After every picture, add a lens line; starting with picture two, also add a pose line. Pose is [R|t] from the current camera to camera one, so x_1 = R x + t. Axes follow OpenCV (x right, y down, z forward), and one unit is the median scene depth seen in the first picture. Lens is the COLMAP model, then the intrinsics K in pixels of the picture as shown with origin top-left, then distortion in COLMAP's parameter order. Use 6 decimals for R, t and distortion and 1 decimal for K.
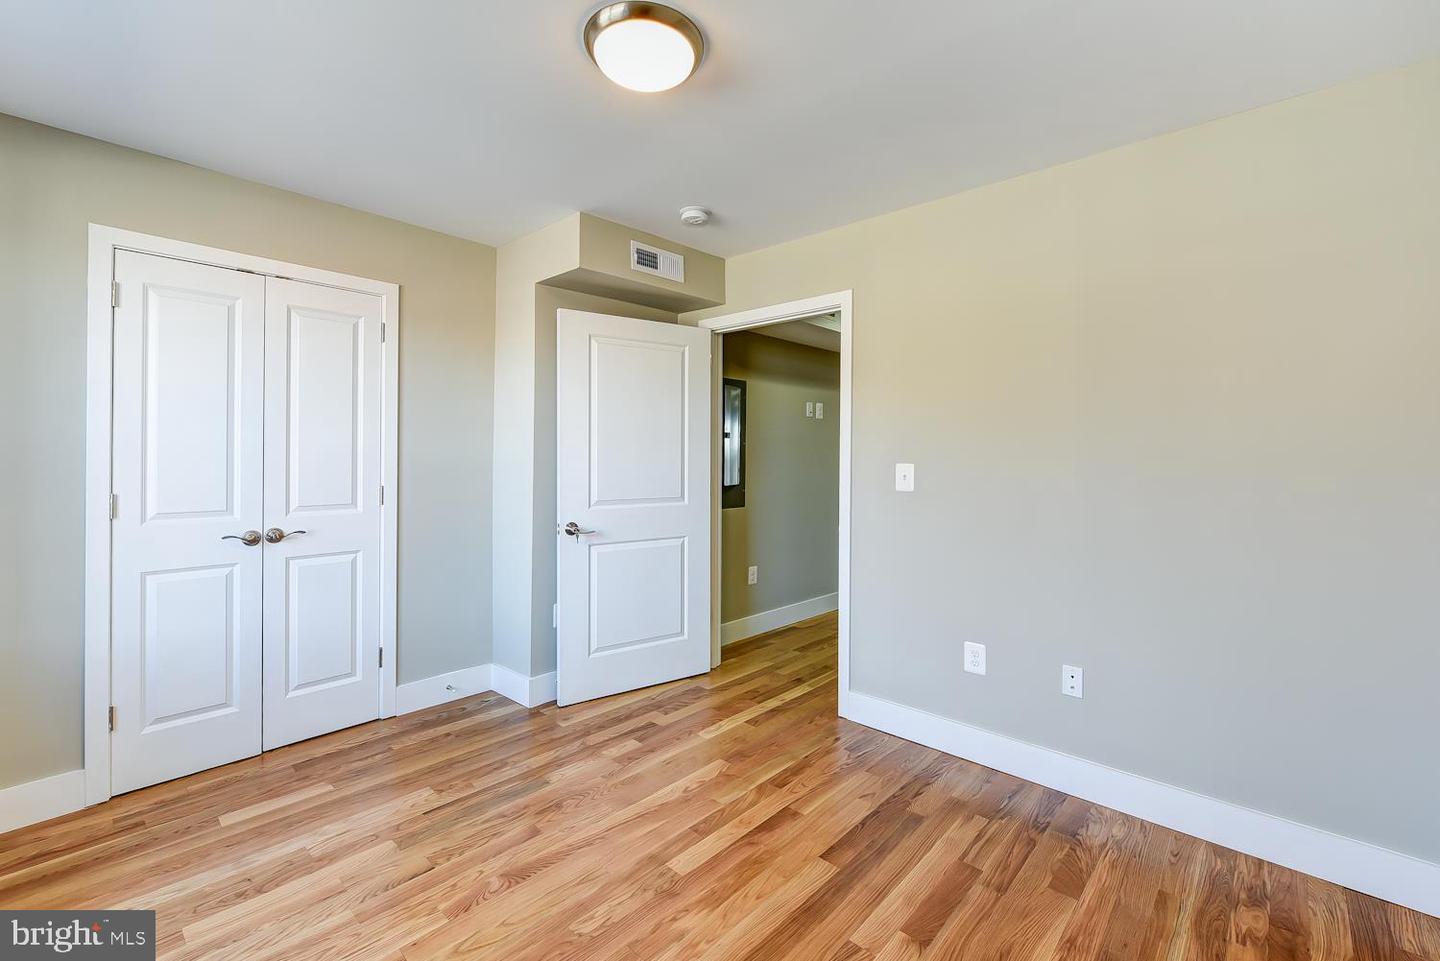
lens RADIAL K [[606.6, 0, 722.0], [0, 606.6, 455.3], [0, 0, 1]] dist [-0.000625, -0.000412]
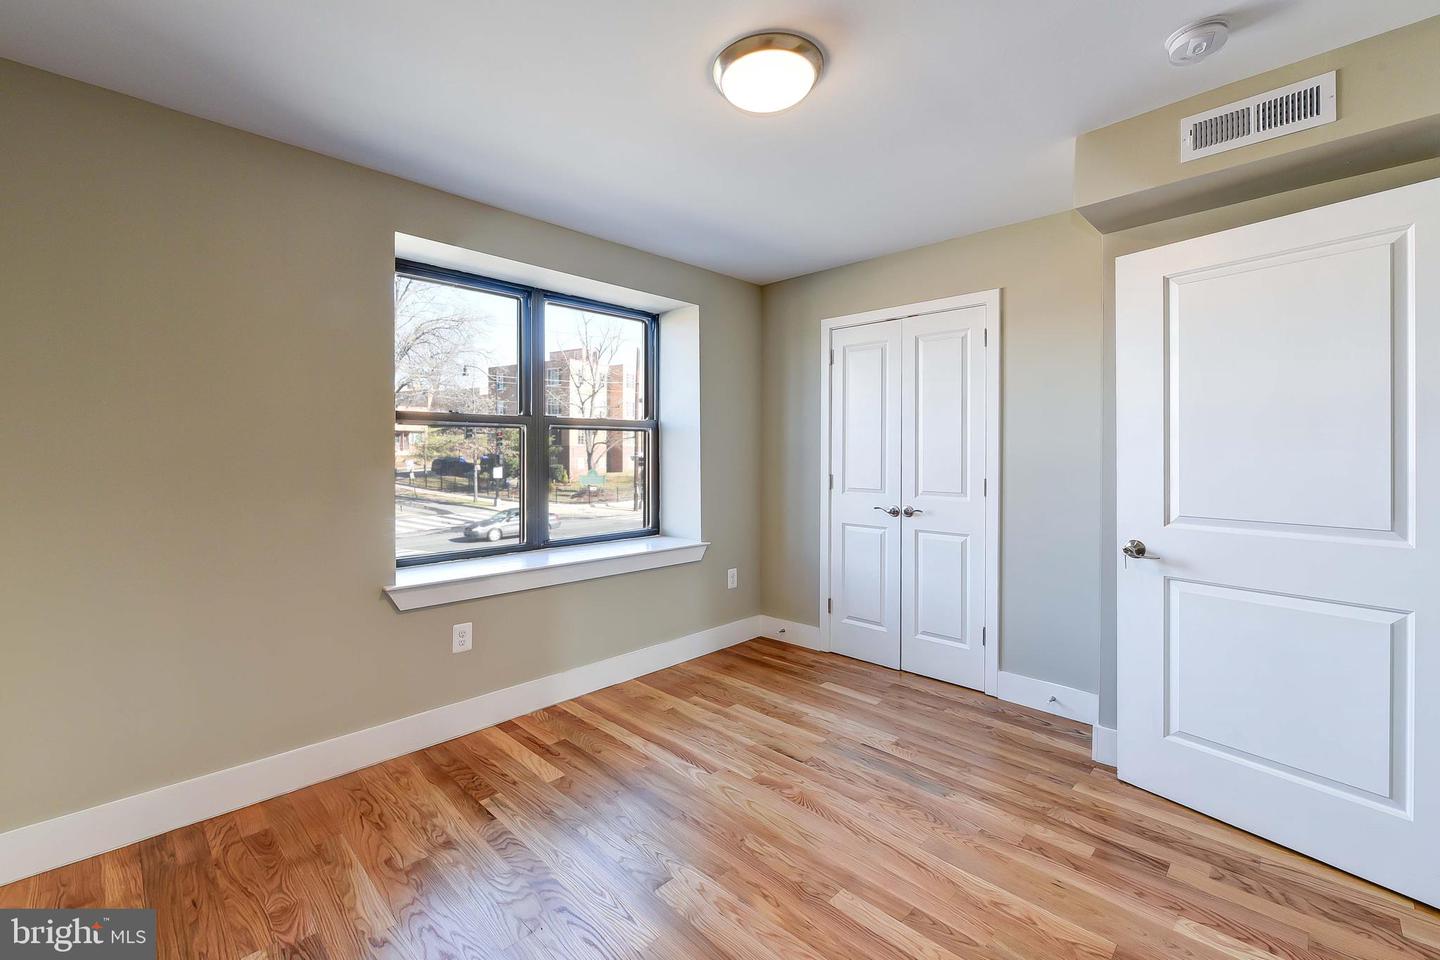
lens RADIAL K [[604.0, 0, 687.5], [0, 604.0, 452.0], [0, 0, 1]] dist [-0.002232, -0.000690]
pose [[-0.050445, -0.002790, -0.998723, 0.622620], [0.003178, 0.999991, -0.002954, 0.004277], [0.998722, -0.003323, -0.050435, 0.596233]]
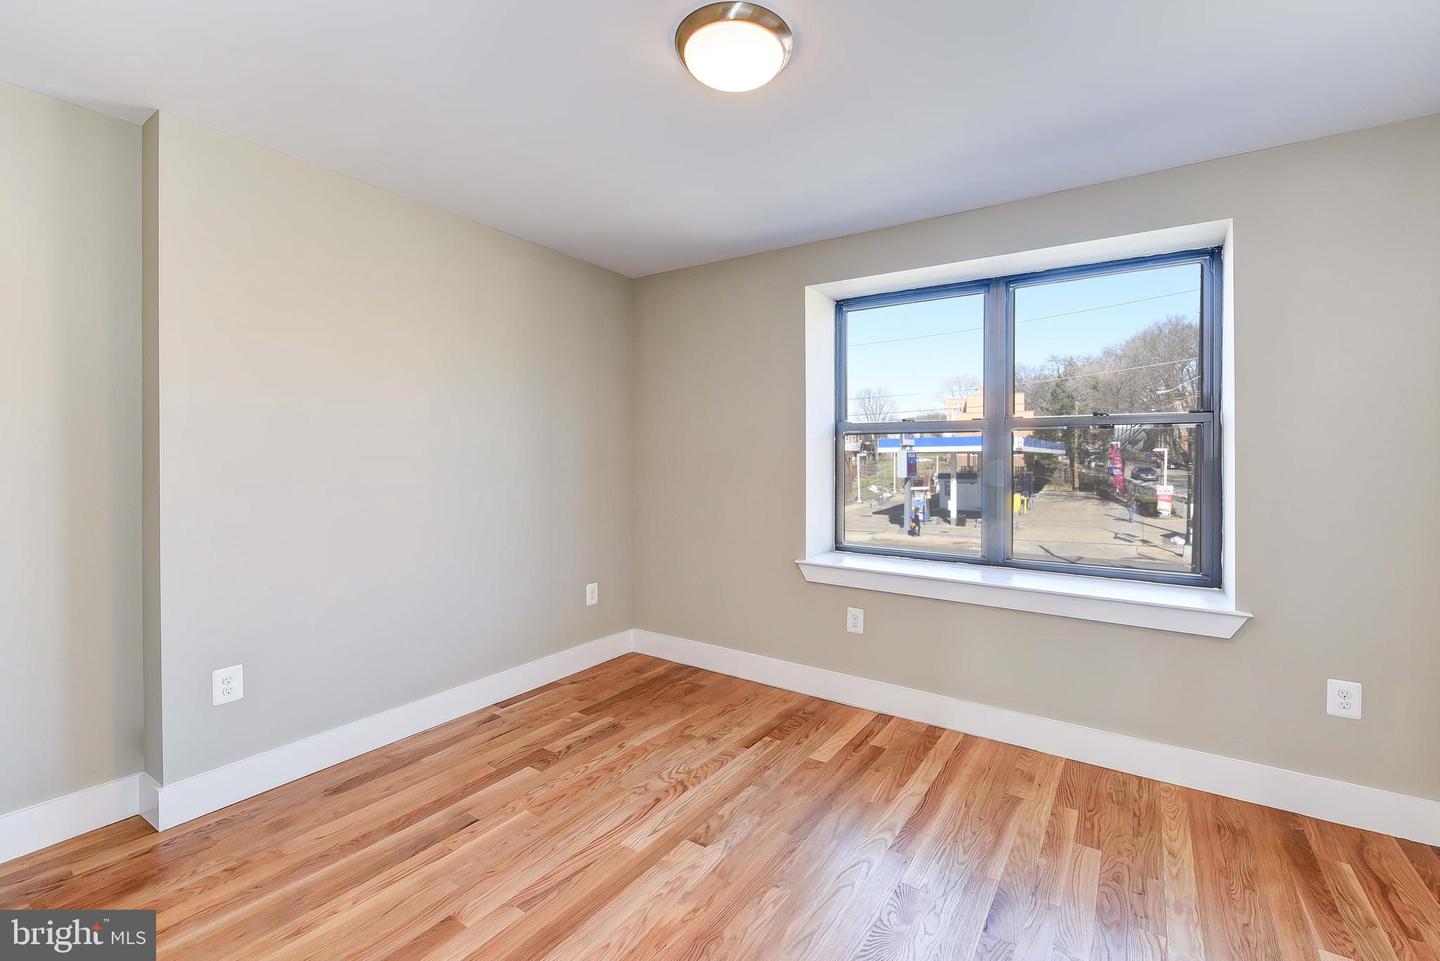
lens RADIAL K [[608.5, 0, 748.9], [0, 608.5, 466.3], [0, 0, 1]] dist [-0.001432, -0.000687]
pose [[-0.985048, -0.005034, -0.172205, 0.007532], [-0.006874, 0.999925, 0.010094, 0.004922], [0.172142, 0.011126, -0.985009, 1.302654]]
